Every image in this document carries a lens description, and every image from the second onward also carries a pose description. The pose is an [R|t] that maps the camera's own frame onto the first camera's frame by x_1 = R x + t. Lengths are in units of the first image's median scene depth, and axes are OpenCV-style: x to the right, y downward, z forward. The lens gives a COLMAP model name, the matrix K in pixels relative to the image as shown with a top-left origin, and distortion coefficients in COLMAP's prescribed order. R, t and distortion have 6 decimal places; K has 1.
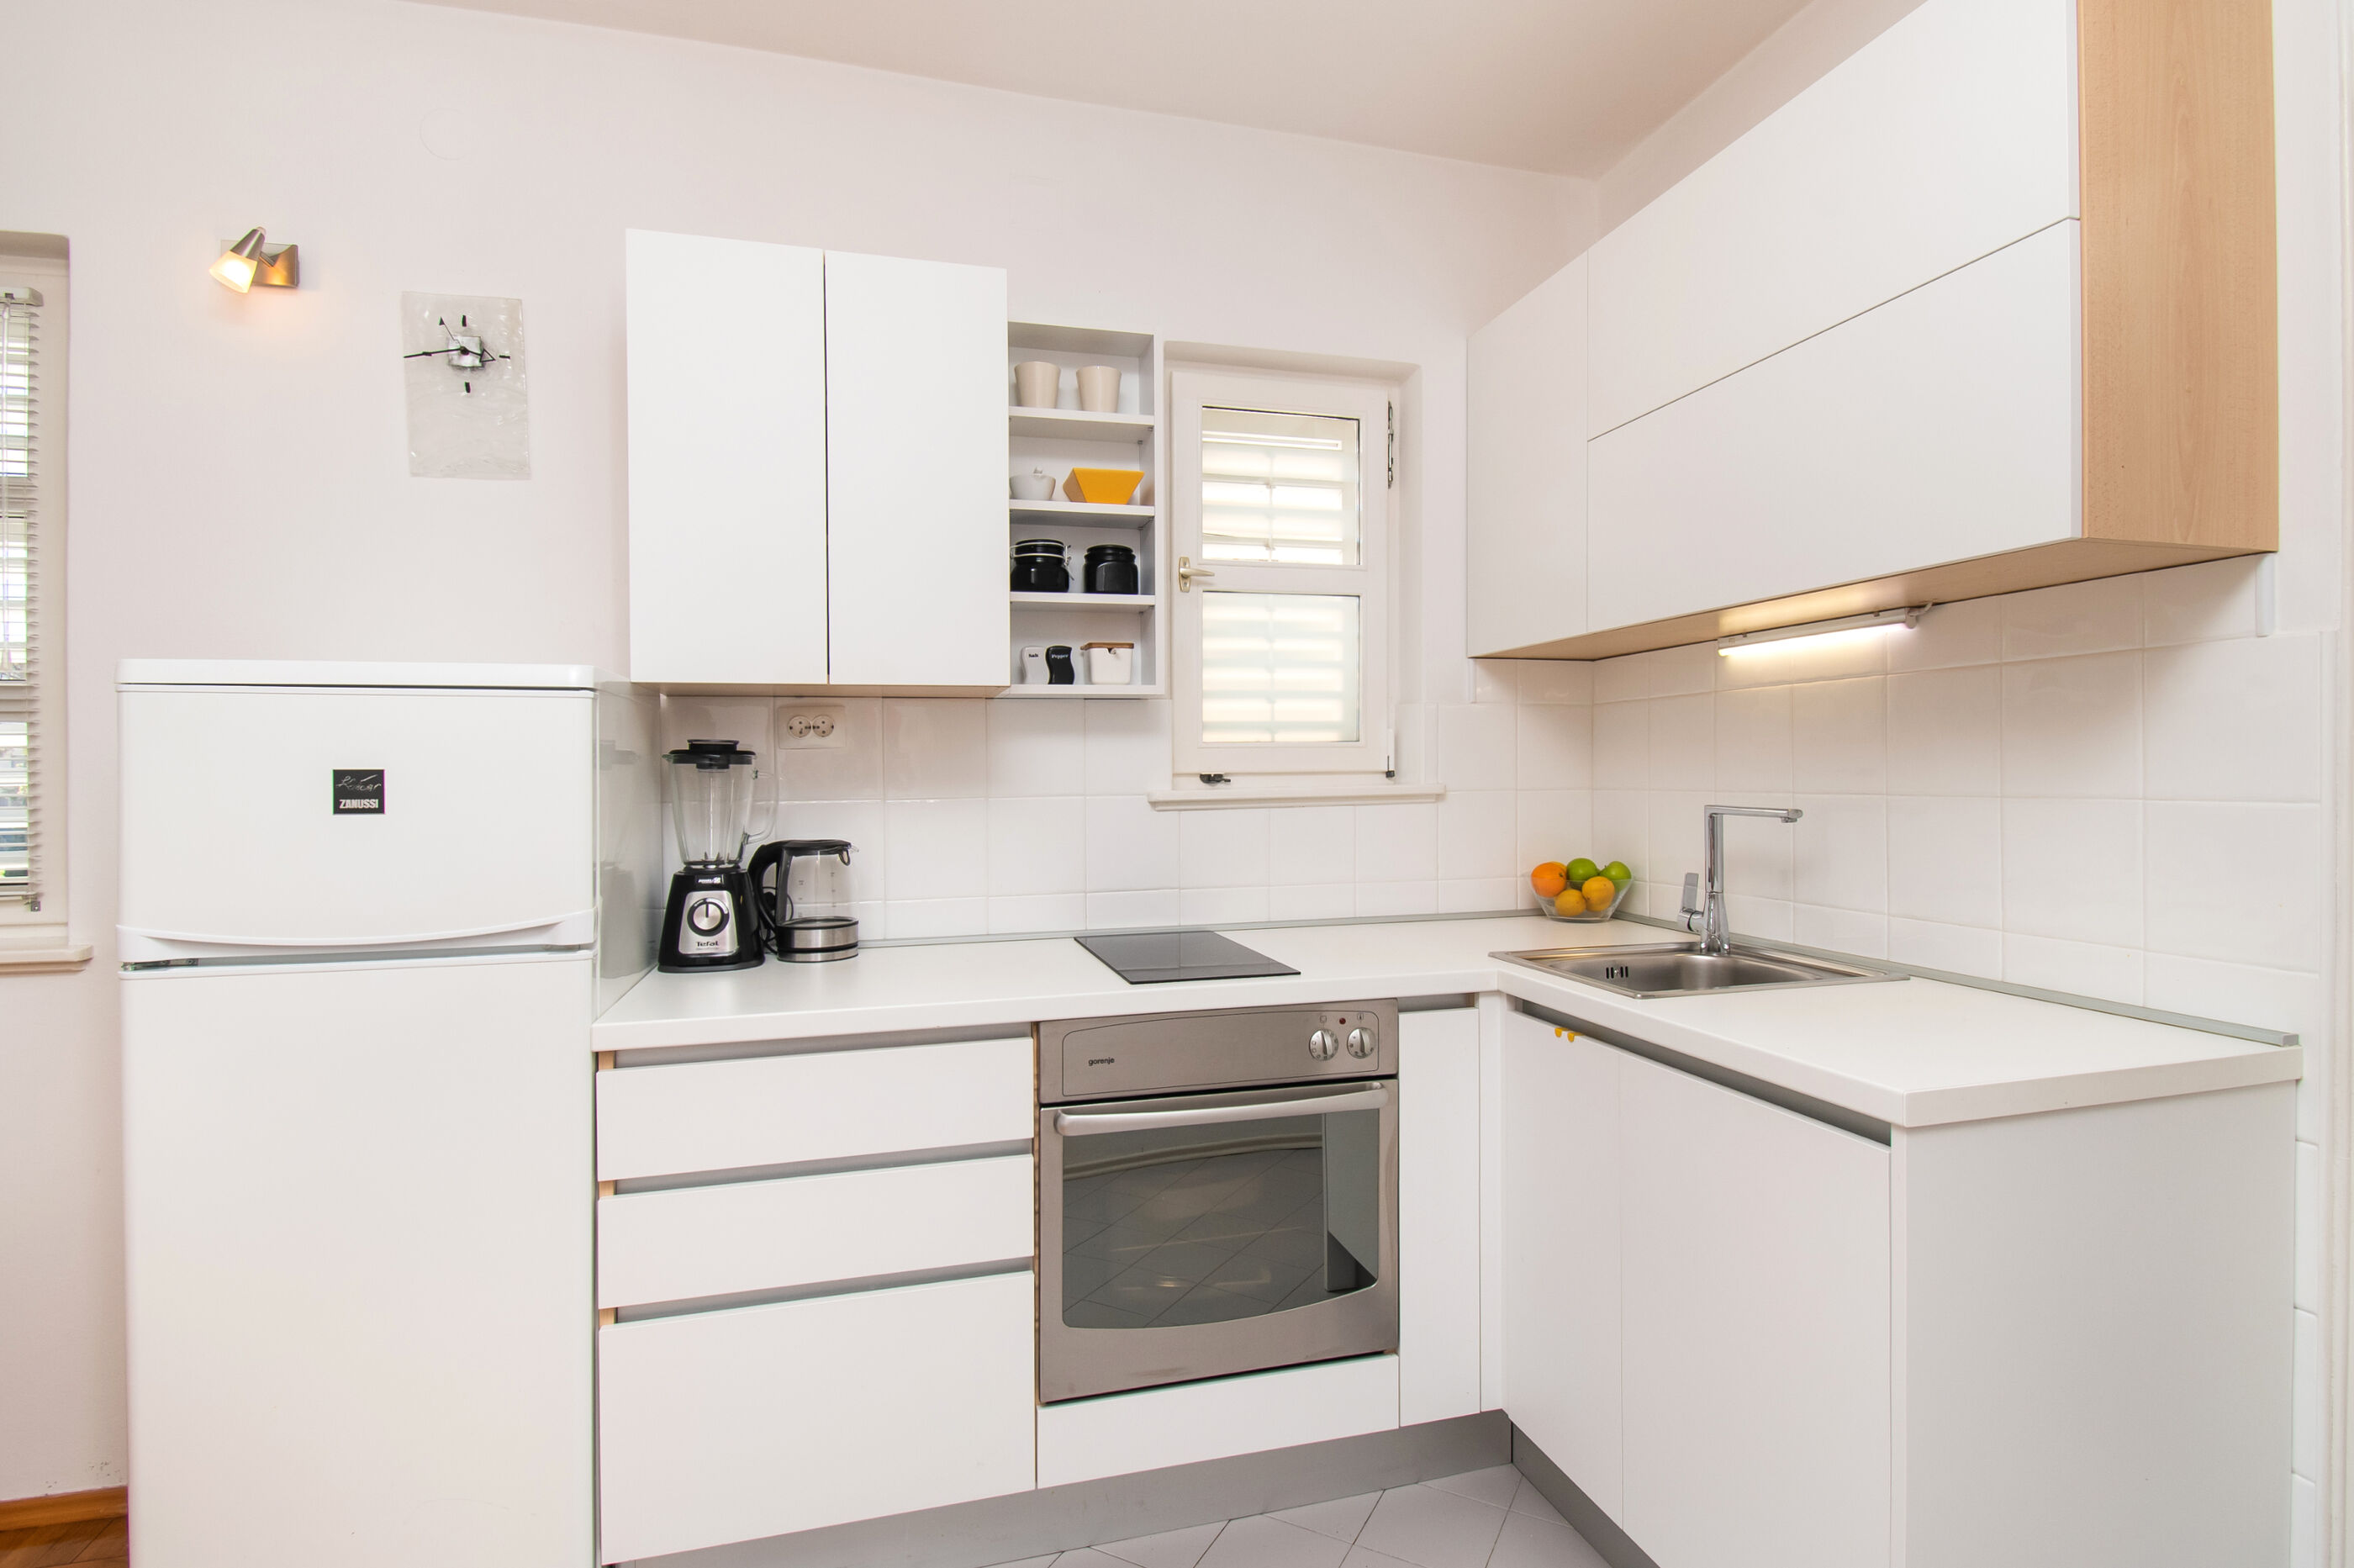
lens RADIAL K [[1143.6, 0, 1177.0], [0, 1143.6, 784.0], [0, 0, 1]] dist [-0.002242, -0.001594]
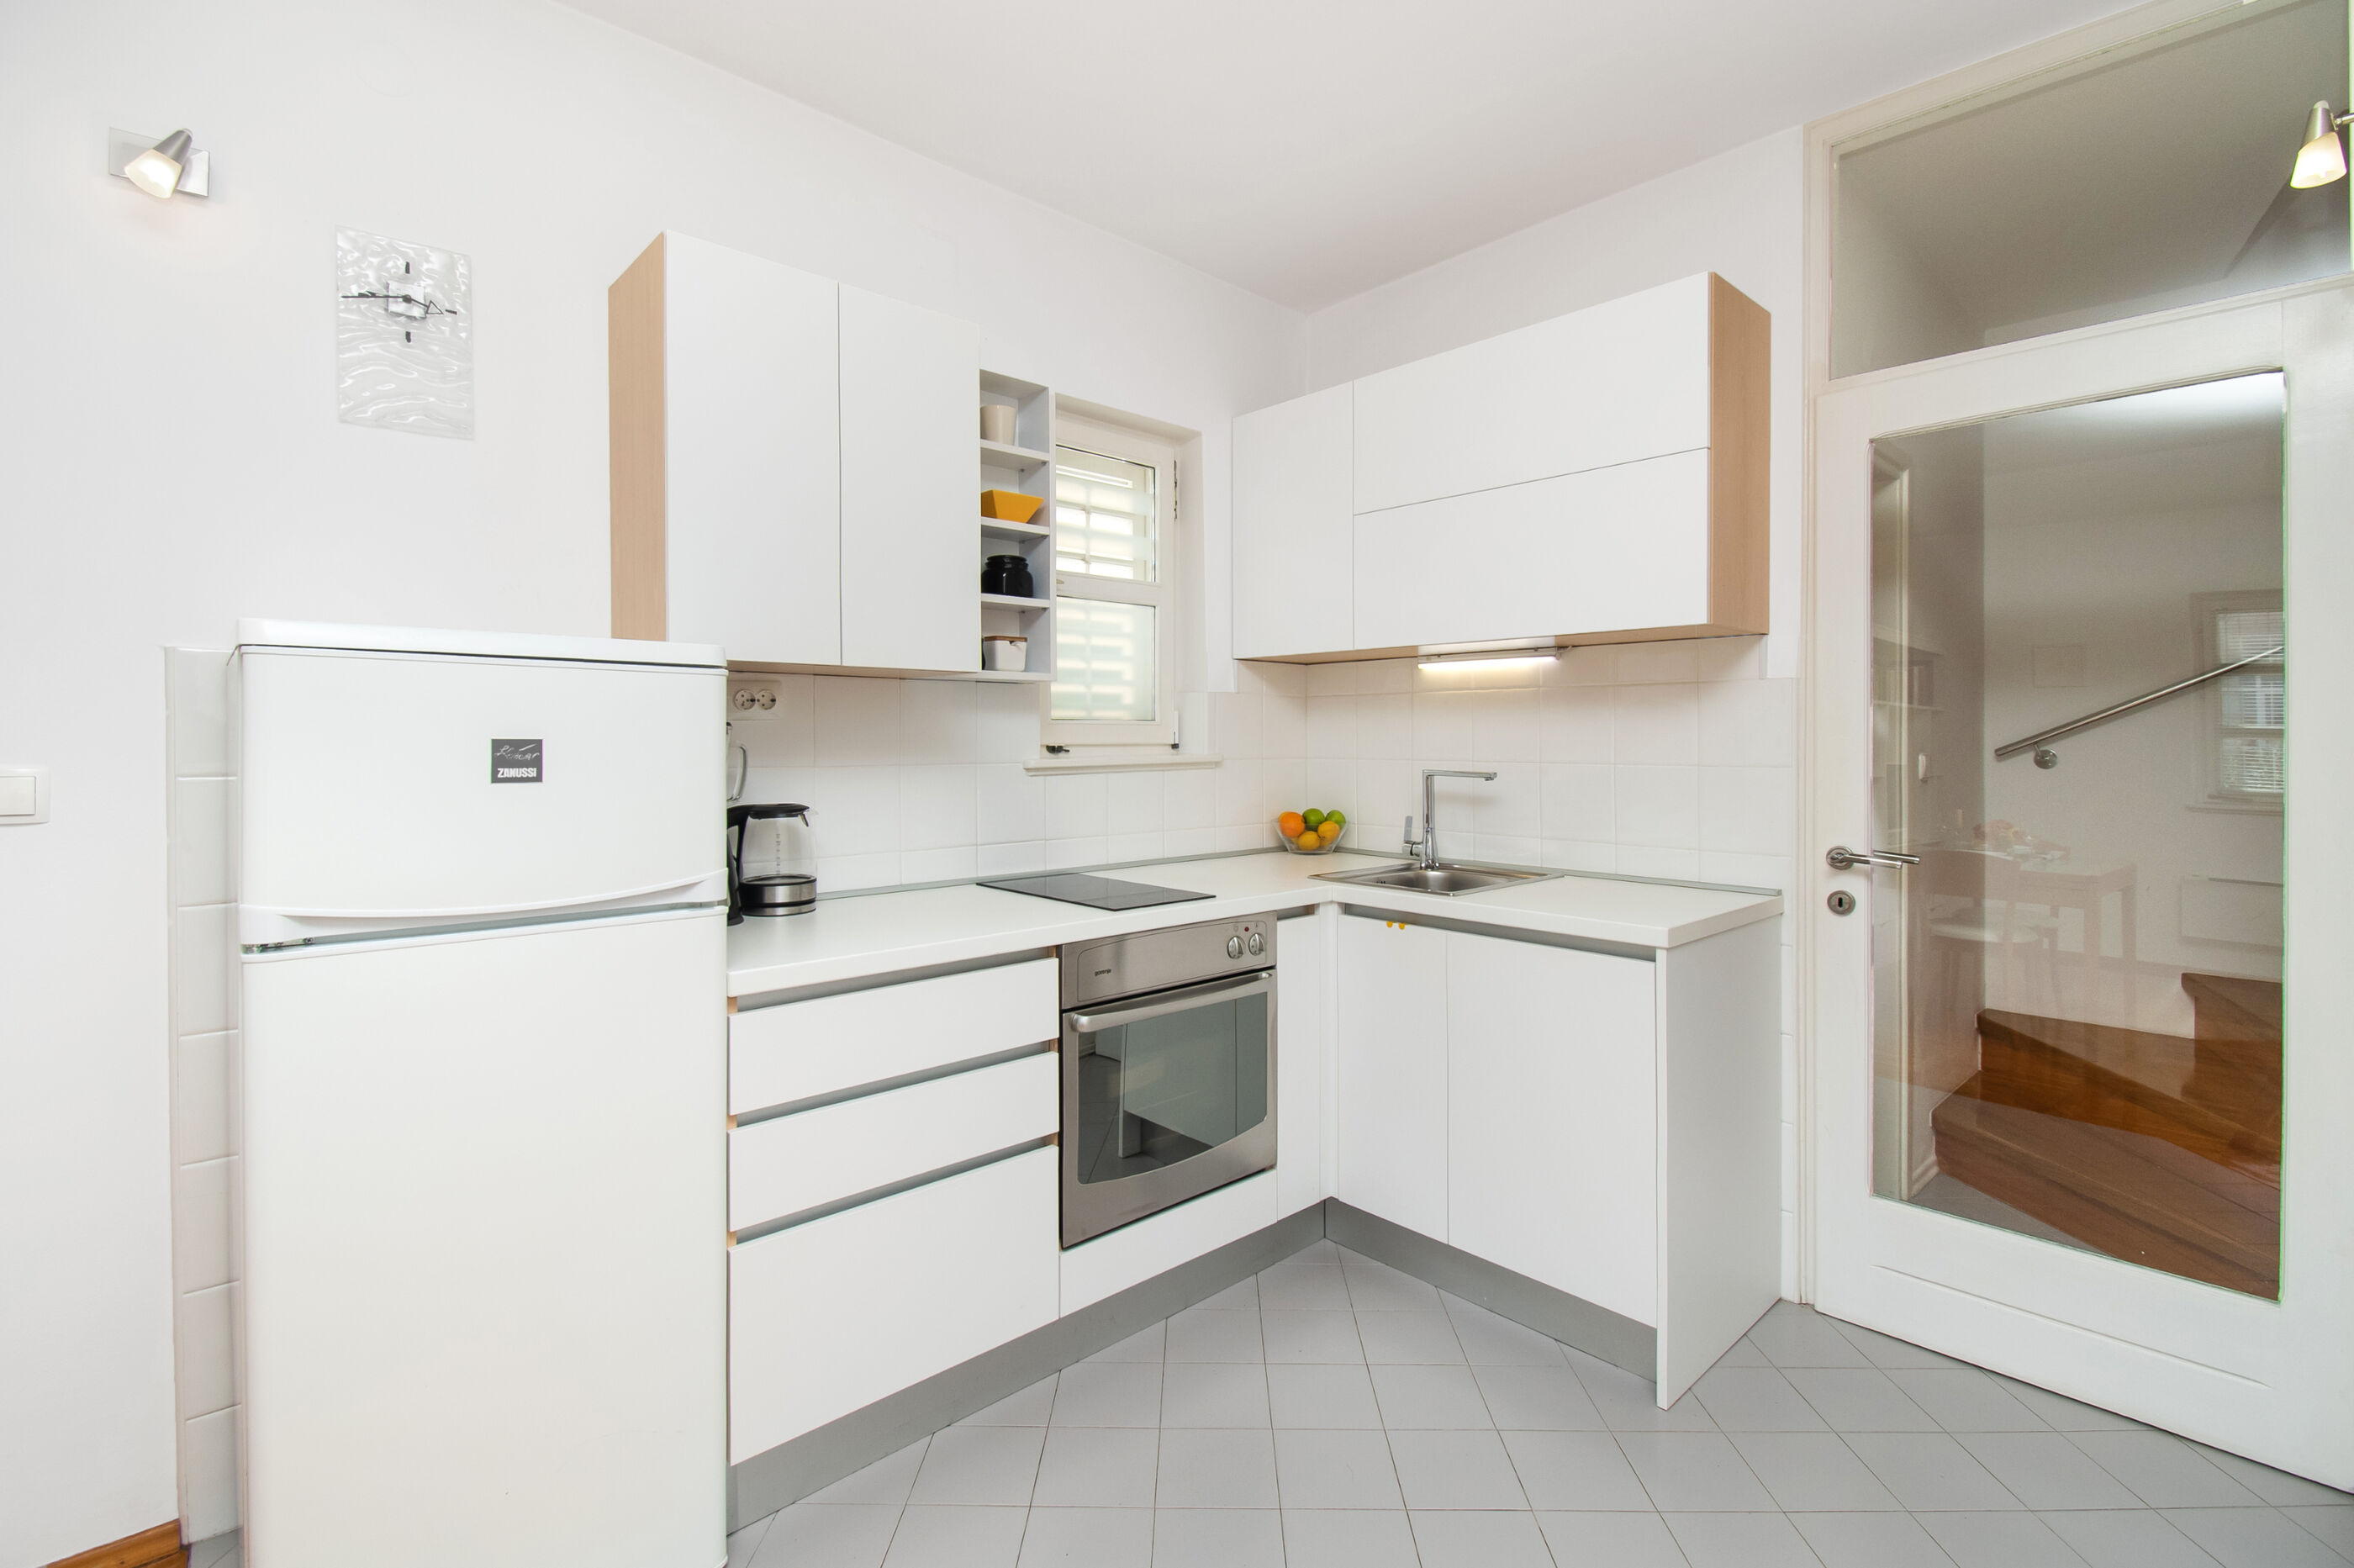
lens RADIAL K [[1050.9, 0, 1176.6], [0, 1050.9, 744.4], [0, 0, 1]] dist [-0.003118, -0.000414]
pose [[0.893398, 0.007657, 0.449201, -0.437807], [-0.004973, 0.999962, -0.007154, -0.003093], [-0.449239, 0.004158, 0.893402, -0.071828]]
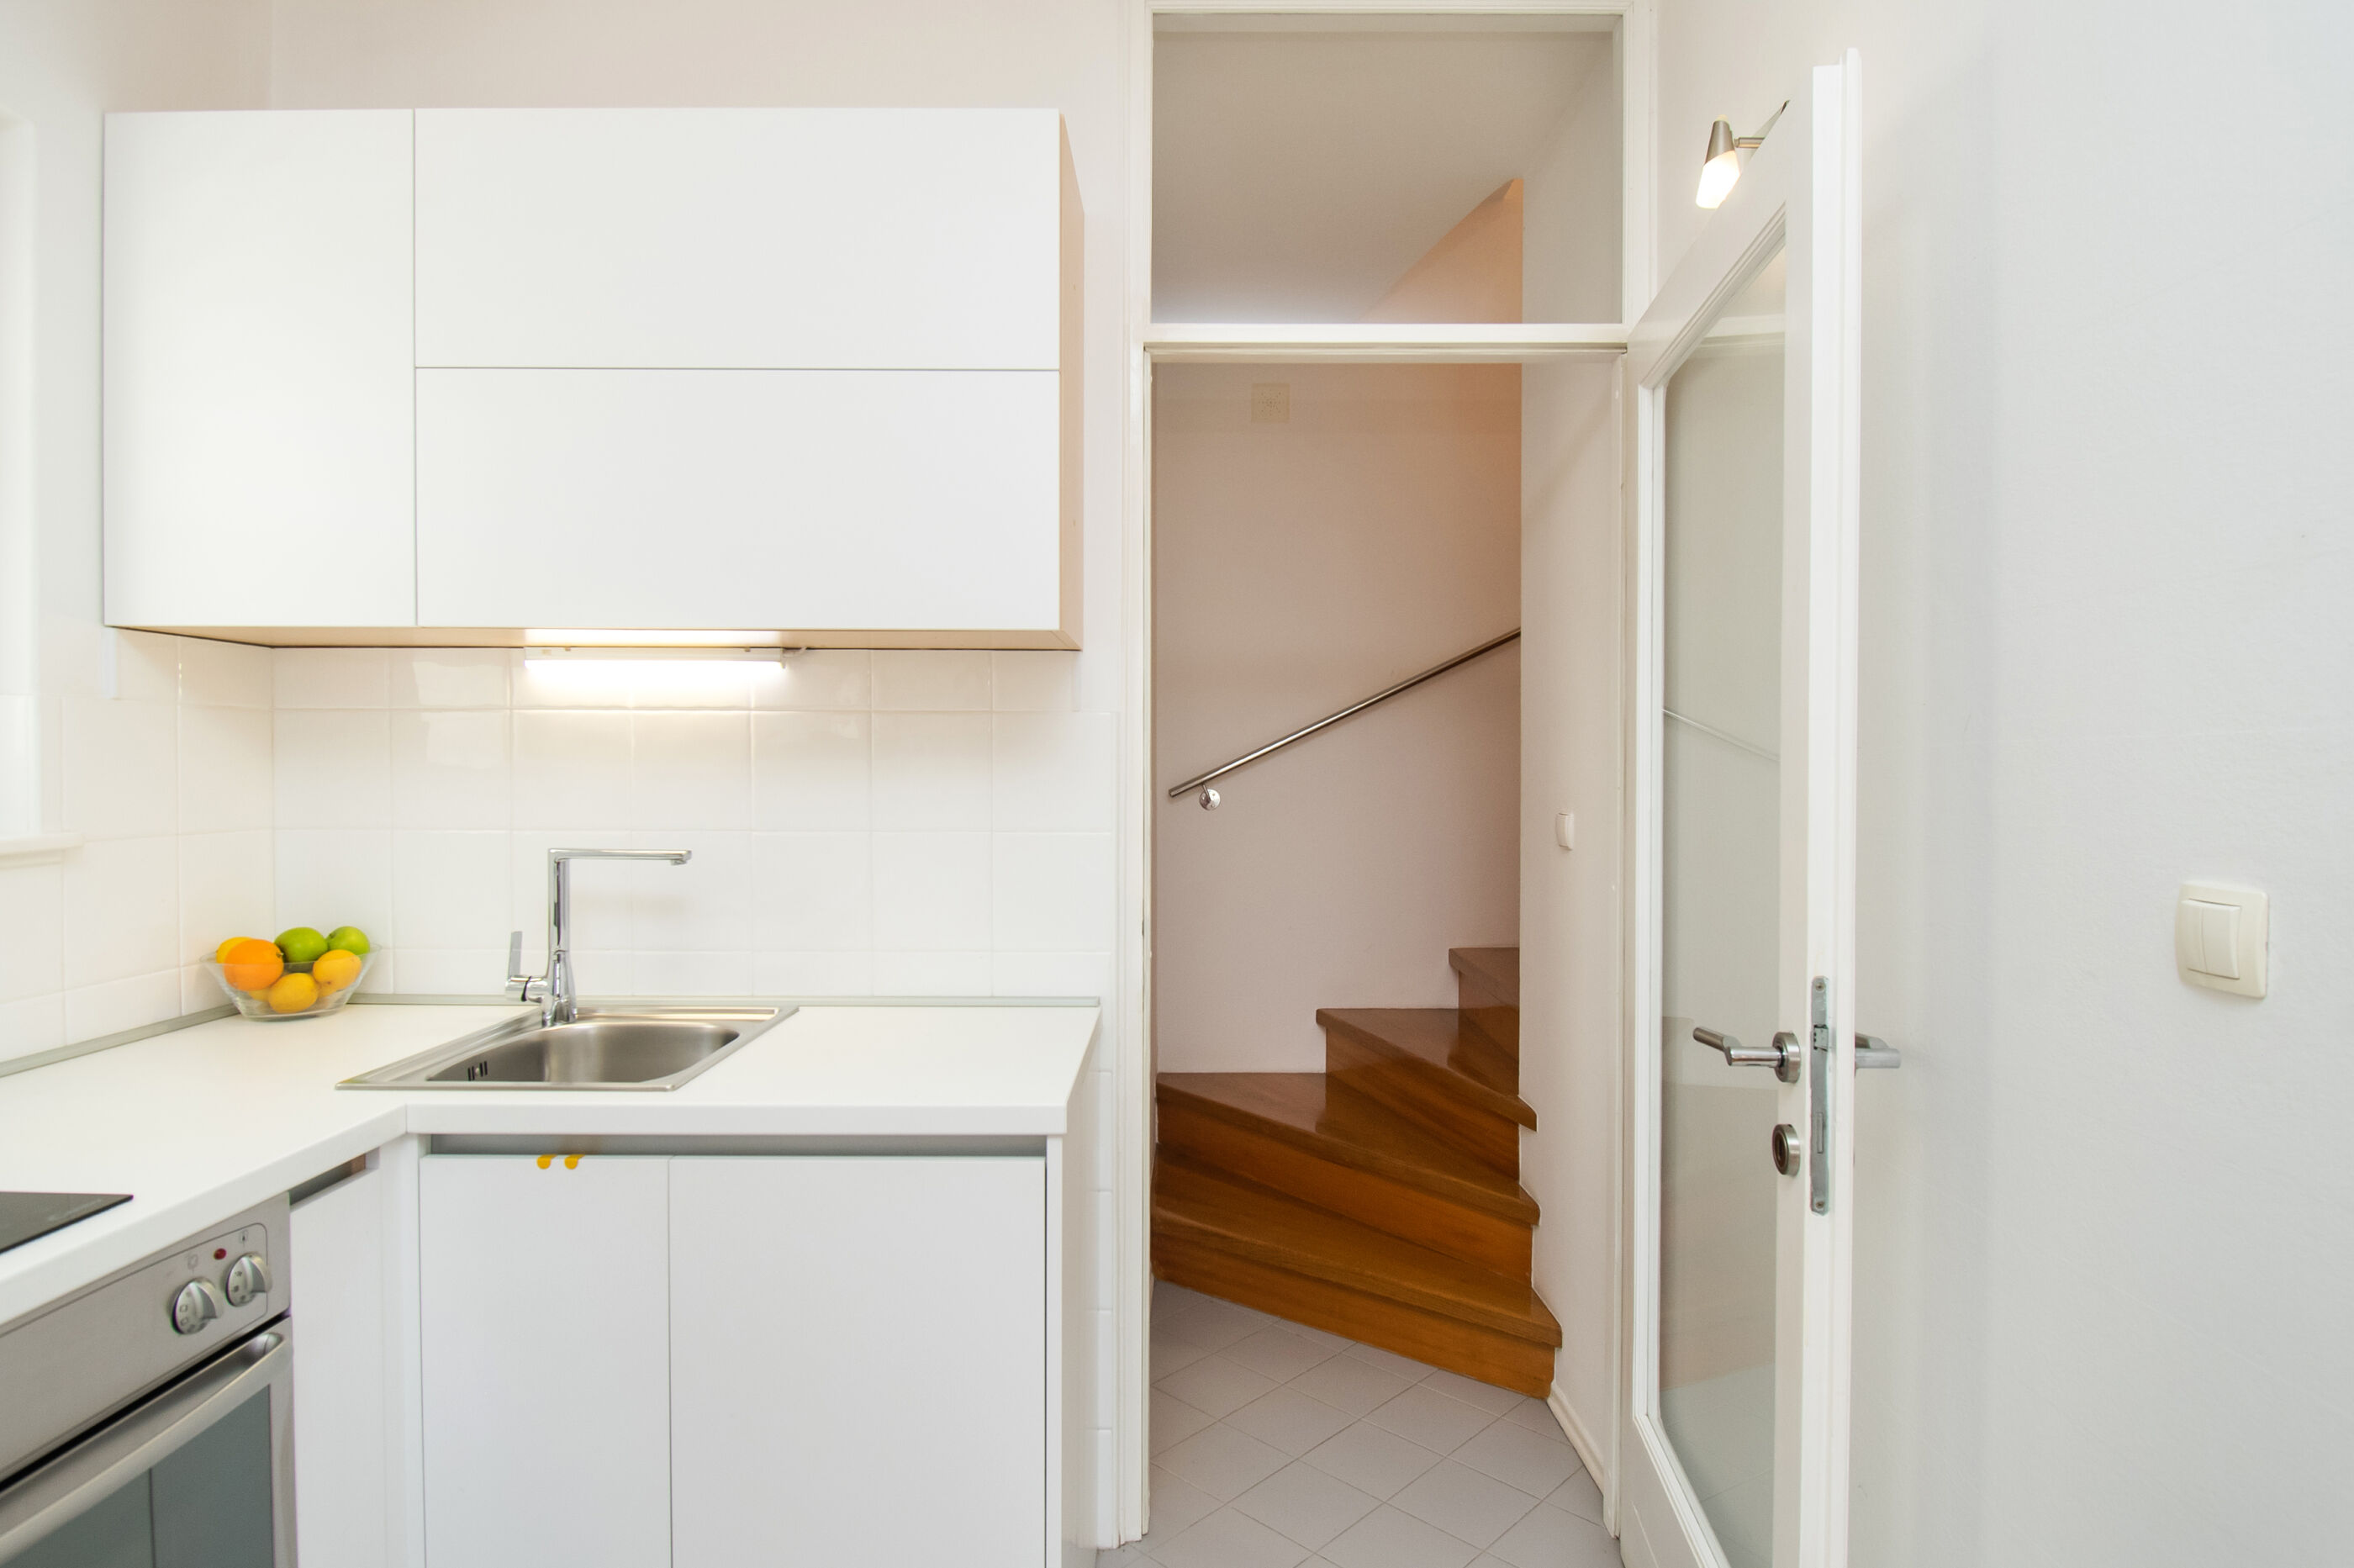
lens RADIAL K [[1267.8, 0, 1177.0], [0, 1267.8, 784.0], [0, 0, 1]] dist [-0.019265, -0.000339]
pose [[0.274219, -0.004111, 0.961658, -0.299345], [0.001768, 0.999991, 0.003771, -0.032028], [-0.961666, 0.000666, 0.274224, 0.310620]]
